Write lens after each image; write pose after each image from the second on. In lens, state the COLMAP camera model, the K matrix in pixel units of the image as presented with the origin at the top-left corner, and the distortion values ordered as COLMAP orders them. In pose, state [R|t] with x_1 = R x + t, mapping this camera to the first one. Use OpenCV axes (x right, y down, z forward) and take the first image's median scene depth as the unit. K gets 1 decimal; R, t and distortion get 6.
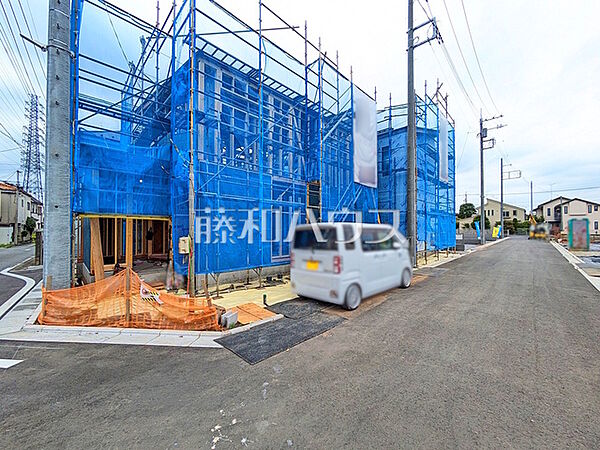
lens RADIAL K [[237.0, 0, 300.0], [0, 237.0, 225.0], [0, 0, 1]] dist [0.001323, 0.000606]
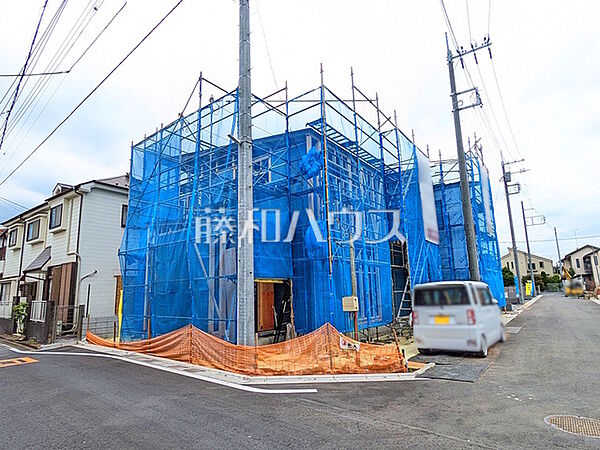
lens RADIAL K [[338.6, 0, 296.6], [0, 338.6, 232.5], [0, 0, 1]] dist [0.001726, -0.003115]
pose [[0.991717, -0.005700, 0.128316, -0.674894], [0.025913, 0.987351, -0.156415, -0.005469], [-0.125802, 0.158444, 0.979321, -0.449852]]
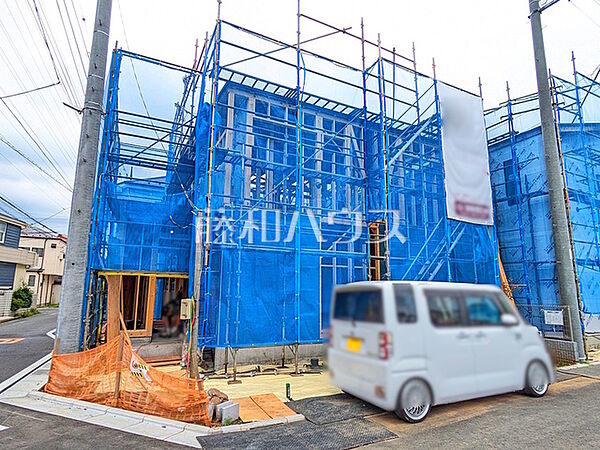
lens RADIAL K [[338.6, 0, 296.6], [0, 338.6, 232.5], [0, 0, 1]] dist [0.001726, -0.003115]
pose [[0.948328, -0.043829, -0.314249, 0.173133], [-0.003774, 0.988785, -0.149298, -0.001954], [0.317268, 0.142770, 0.937527, -0.006594]]
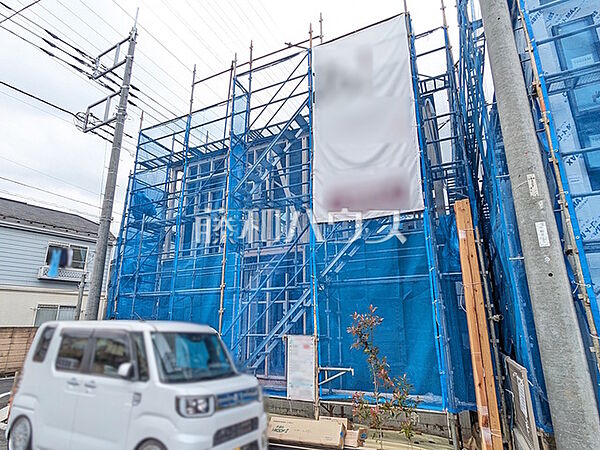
lens RADIAL K [[338.6, 0, 296.6], [0, 338.6, 232.5], [0, 0, 1]] dist [0.001726, -0.003115]
pose [[0.329387, -0.251722, -0.910022, 1.118810], [0.012476, 0.964884, -0.262381, 0.007476], [0.944113, 0.075072, 0.320960, 1.050381]]
